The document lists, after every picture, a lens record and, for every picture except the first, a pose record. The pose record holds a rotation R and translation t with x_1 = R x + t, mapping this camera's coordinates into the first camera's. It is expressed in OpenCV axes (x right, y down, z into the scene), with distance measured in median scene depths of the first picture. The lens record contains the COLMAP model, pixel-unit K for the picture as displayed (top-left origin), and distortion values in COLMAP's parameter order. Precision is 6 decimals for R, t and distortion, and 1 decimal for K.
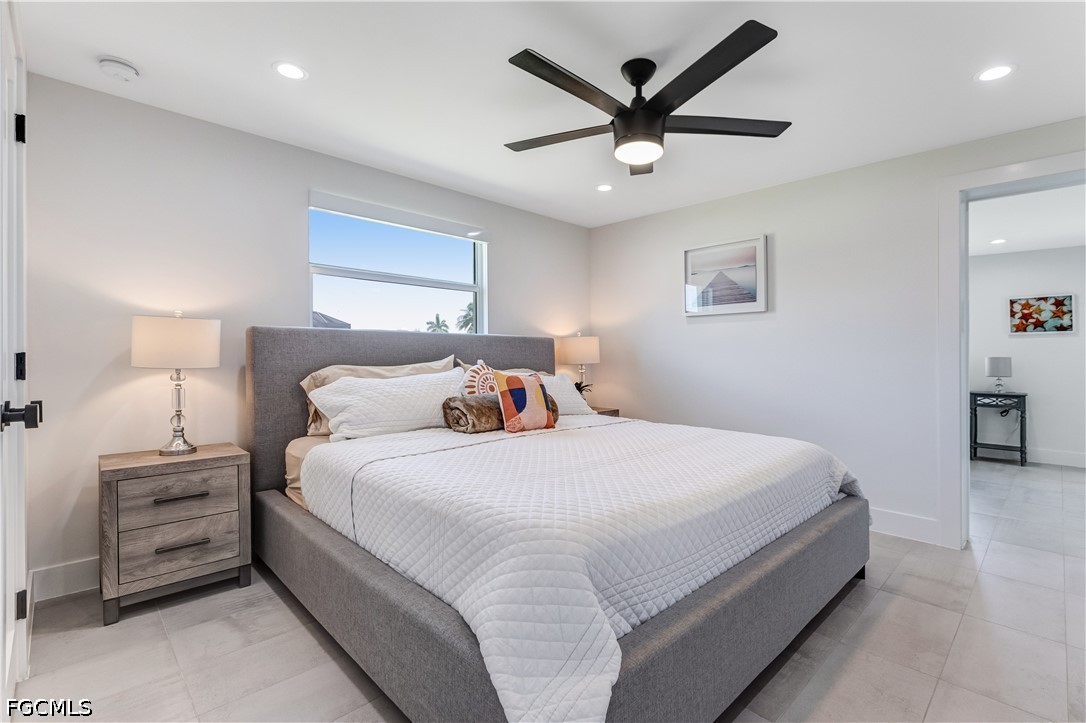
lens RADIAL K [[494.4, 0, 541.8], [0, 494.4, 336.6], [0, 0, 1]] dist [-0.012478, -0.000402]
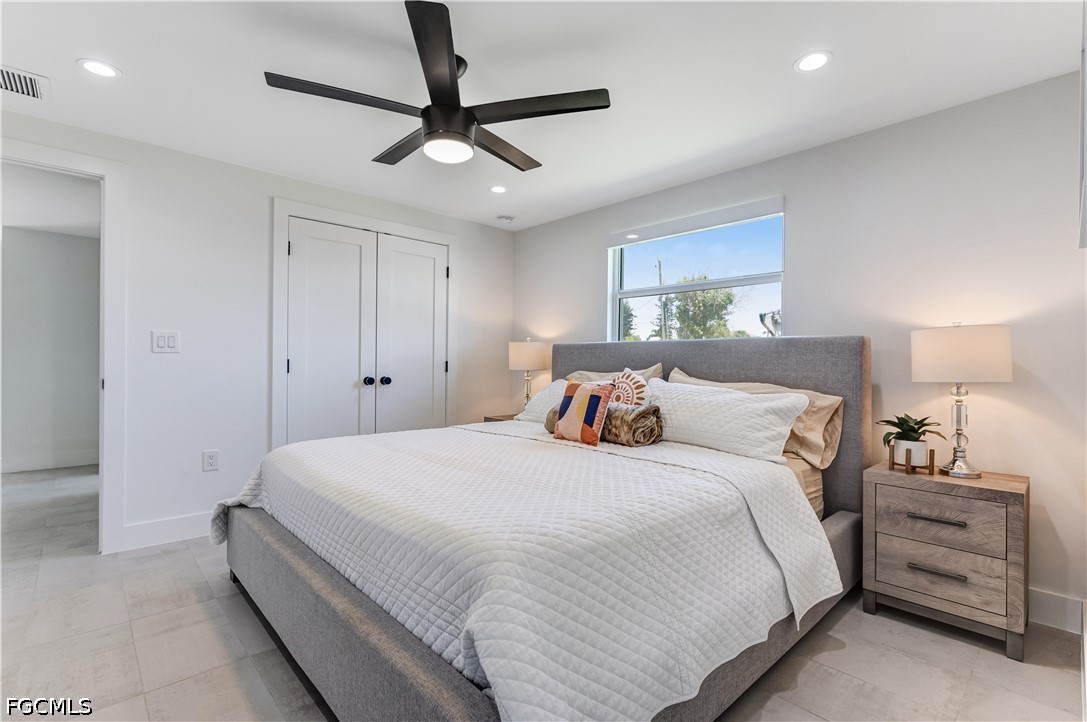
lens RADIAL K [[517.5, 0, 543.5], [0, 517.5, 361.0], [0, 0, 1]] dist [0.017873, -0.000003]
pose [[-0.030431, -0.010672, -0.999480, 0.457824], [0.032374, 0.999408, -0.011657, 0.020206], [0.999012, -0.032712, -0.030067, 0.462286]]
